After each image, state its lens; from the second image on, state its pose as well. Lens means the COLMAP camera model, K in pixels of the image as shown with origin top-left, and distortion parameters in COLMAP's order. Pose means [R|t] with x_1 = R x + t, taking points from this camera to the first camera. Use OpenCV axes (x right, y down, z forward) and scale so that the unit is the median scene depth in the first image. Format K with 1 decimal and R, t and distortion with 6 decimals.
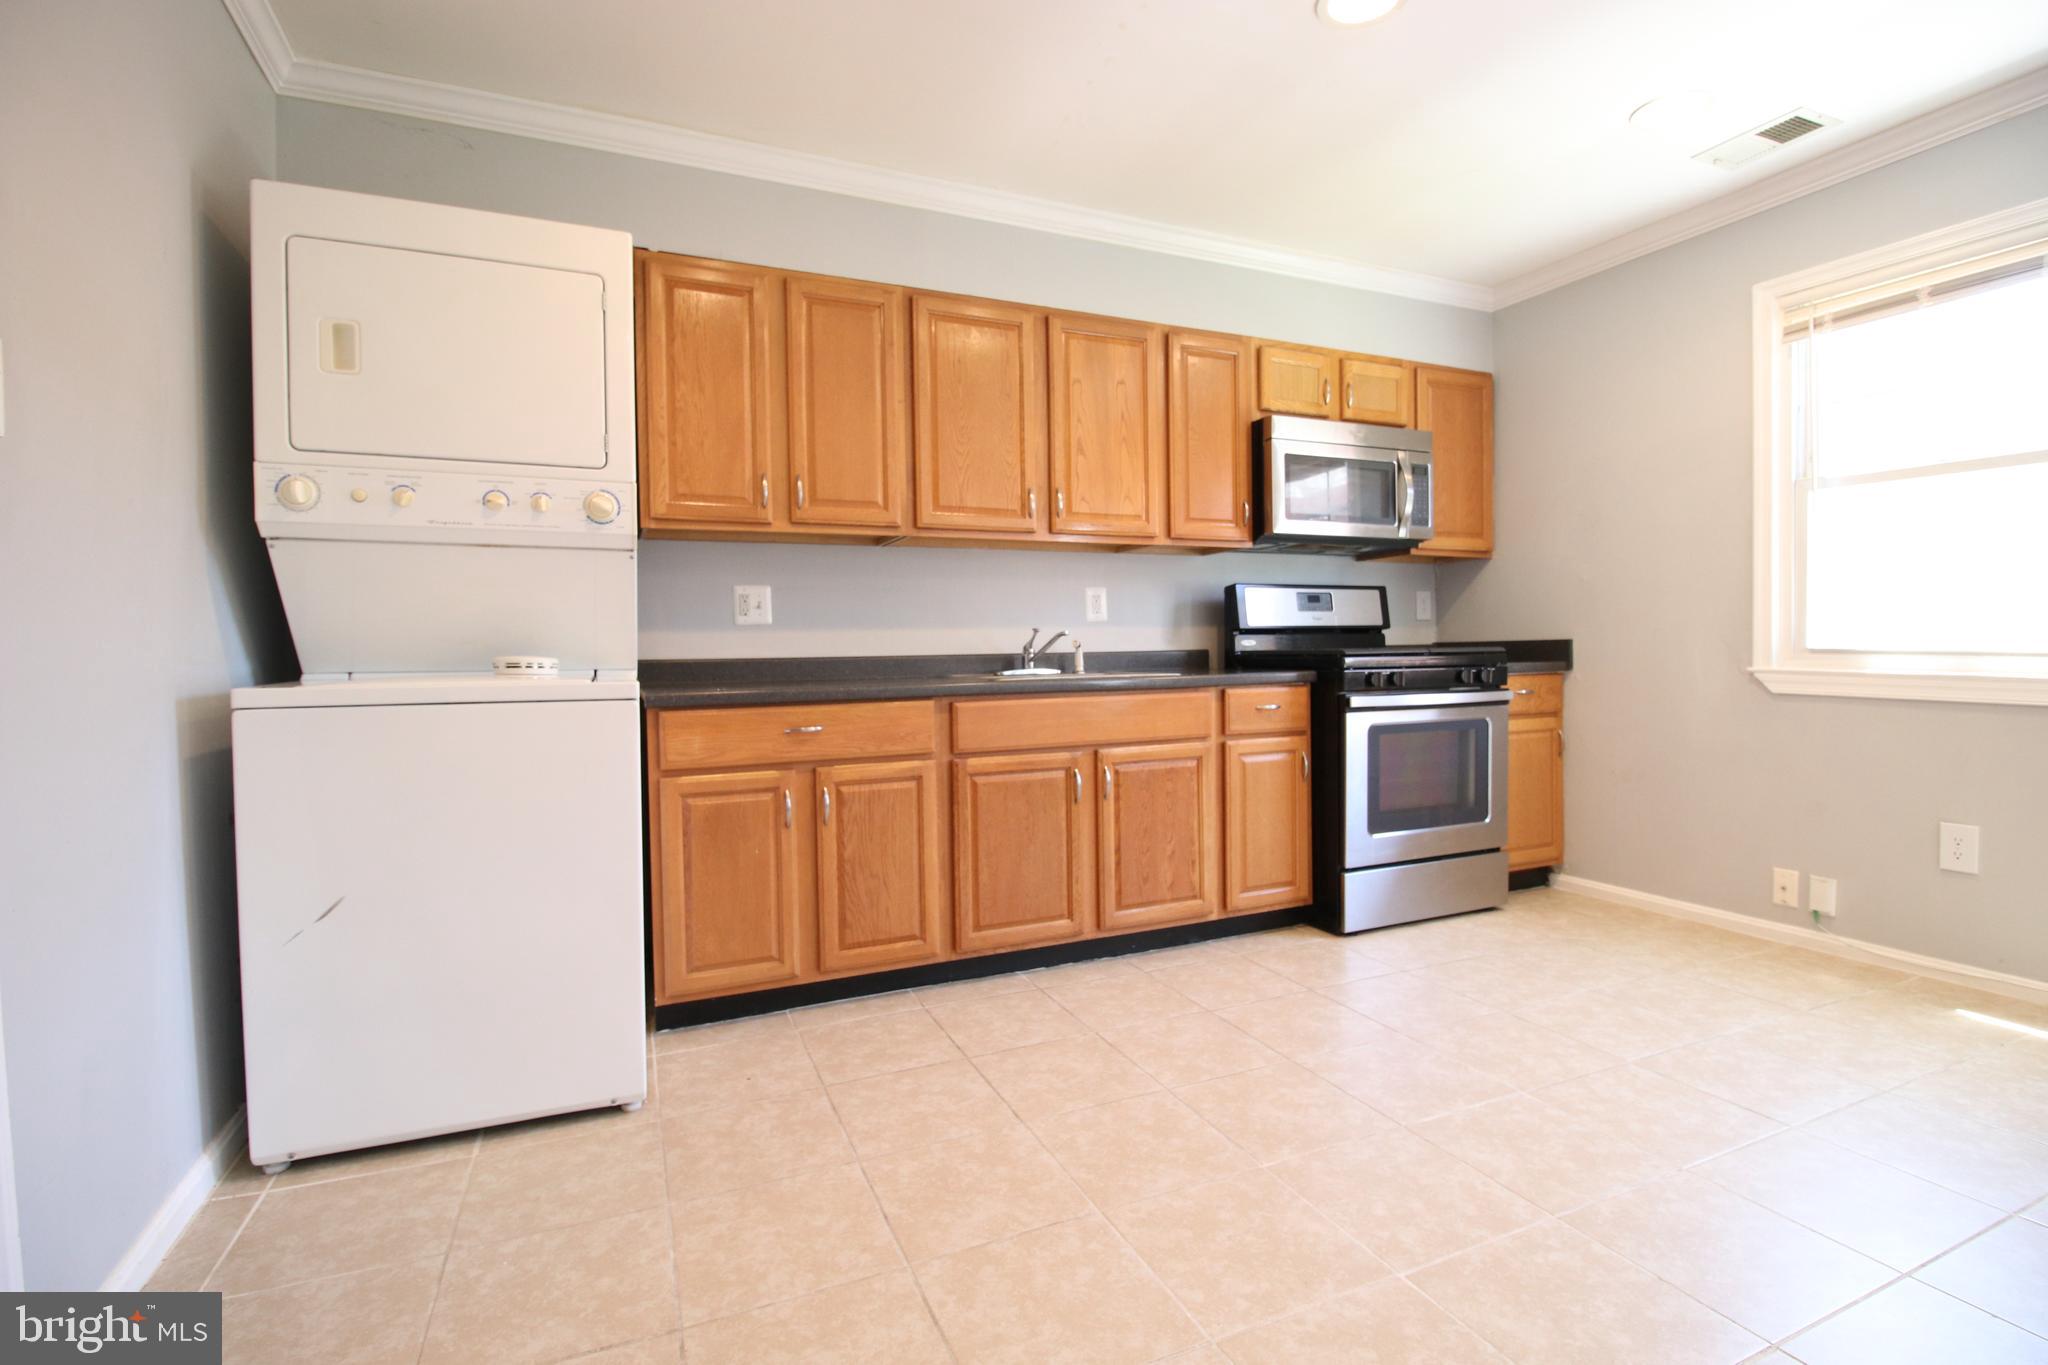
lens RADIAL K [[933.8, 0, 1024.0], [0, 933.8, 682.5], [0, 0, 1]] dist [-0.000645, -0.012920]
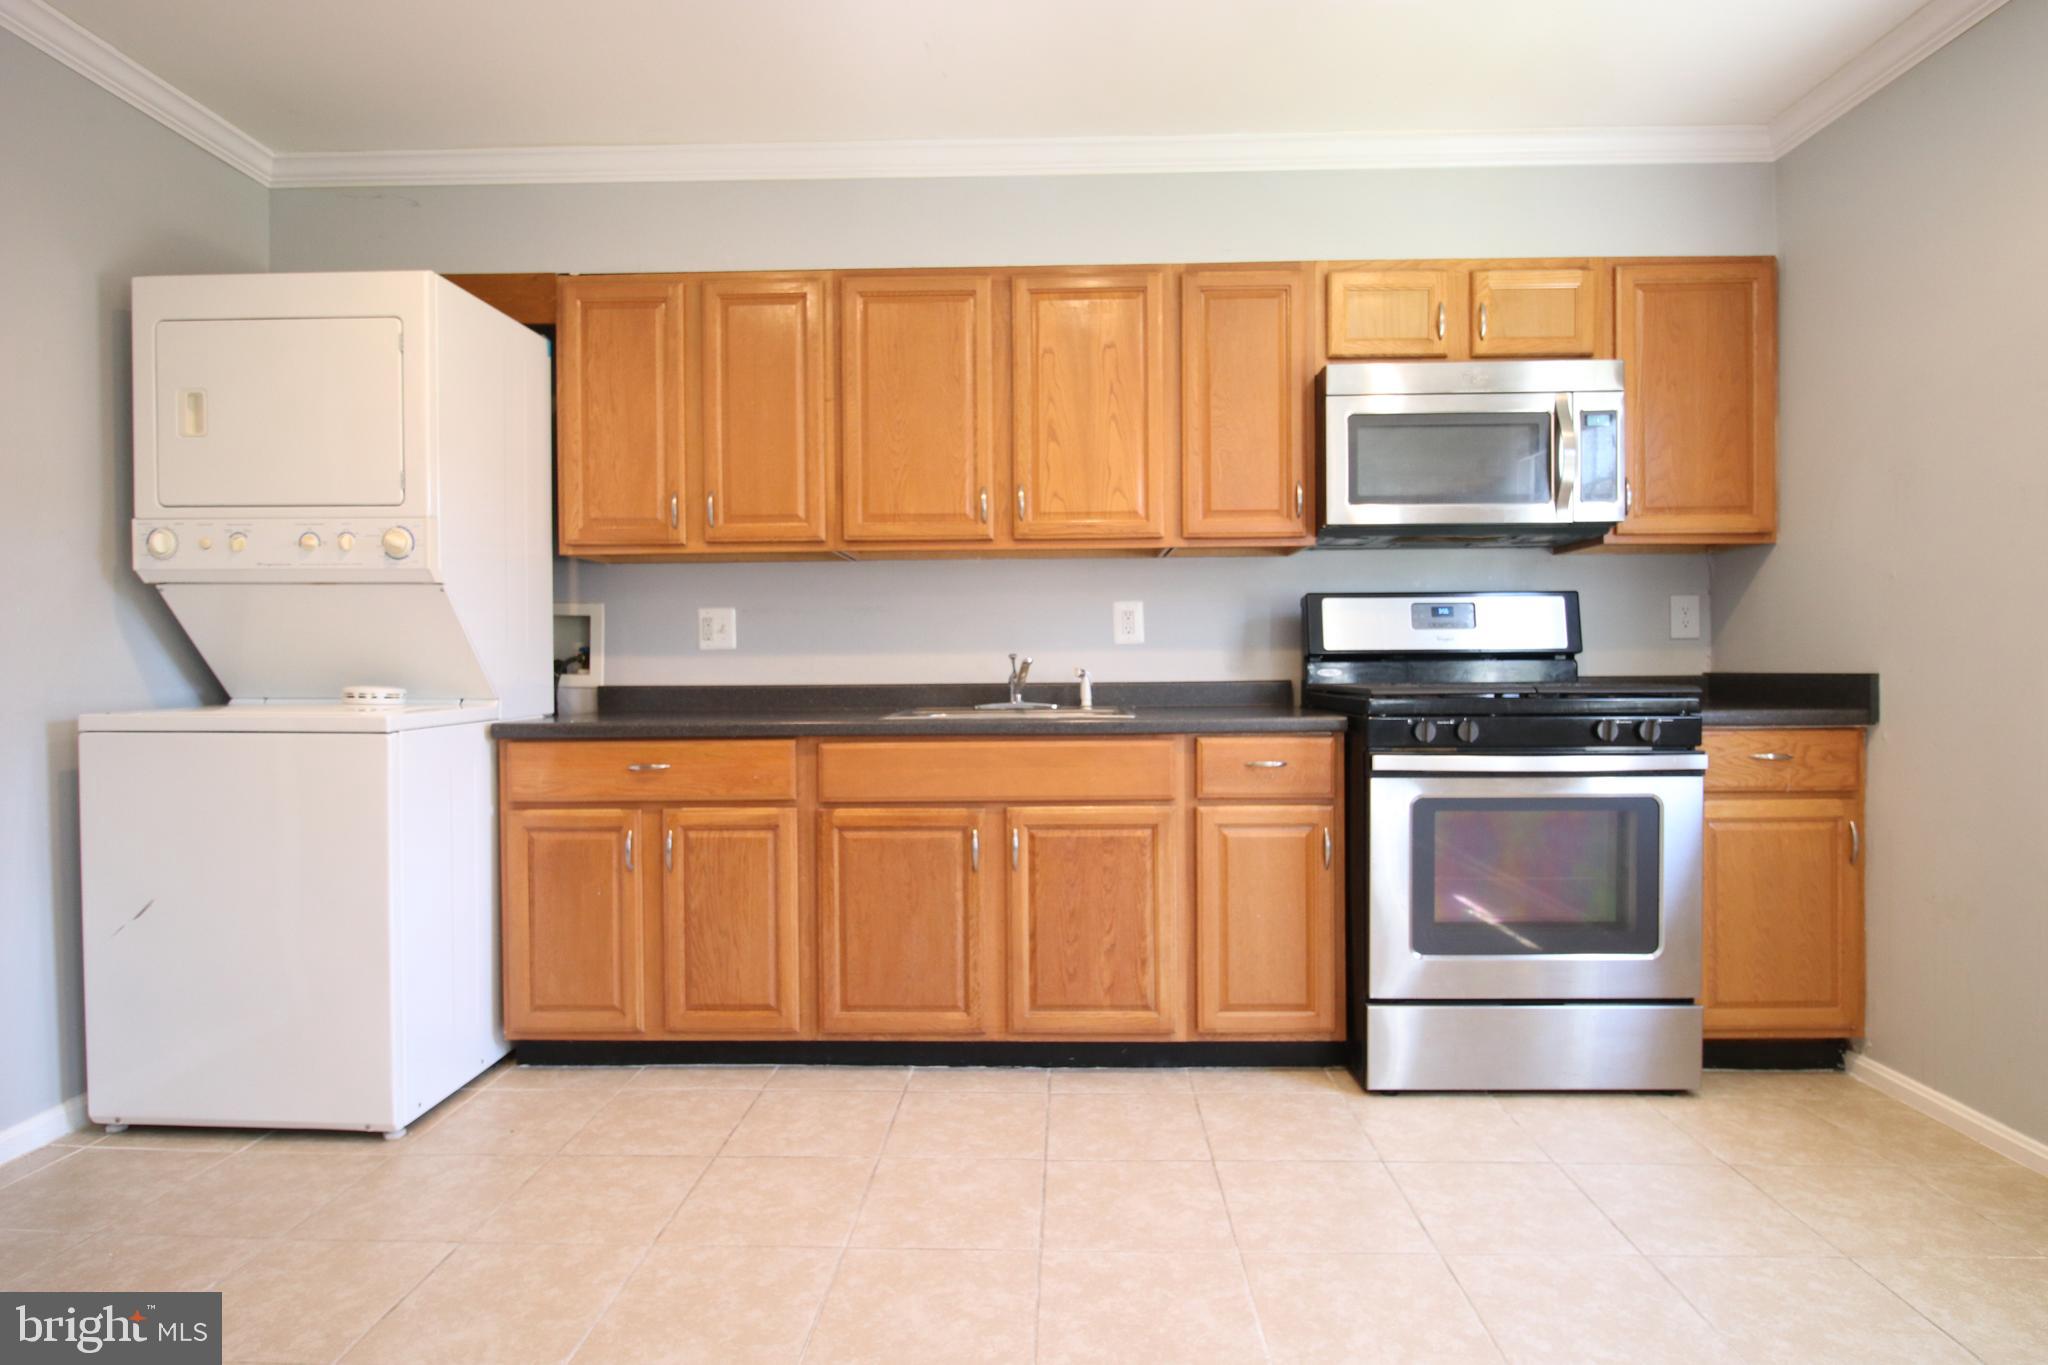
lens RADIAL K [[1065.4, 0, 1024.0], [0, 1065.4, 682.5], [0, 0, 1]] dist [0.003510, -0.012953]
pose [[0.905832, 0.016745, -0.423306, 0.470638], [-0.021682, 0.999741, -0.006851, -0.029595], [0.423082, 0.015384, 0.905961, 0.165709]]
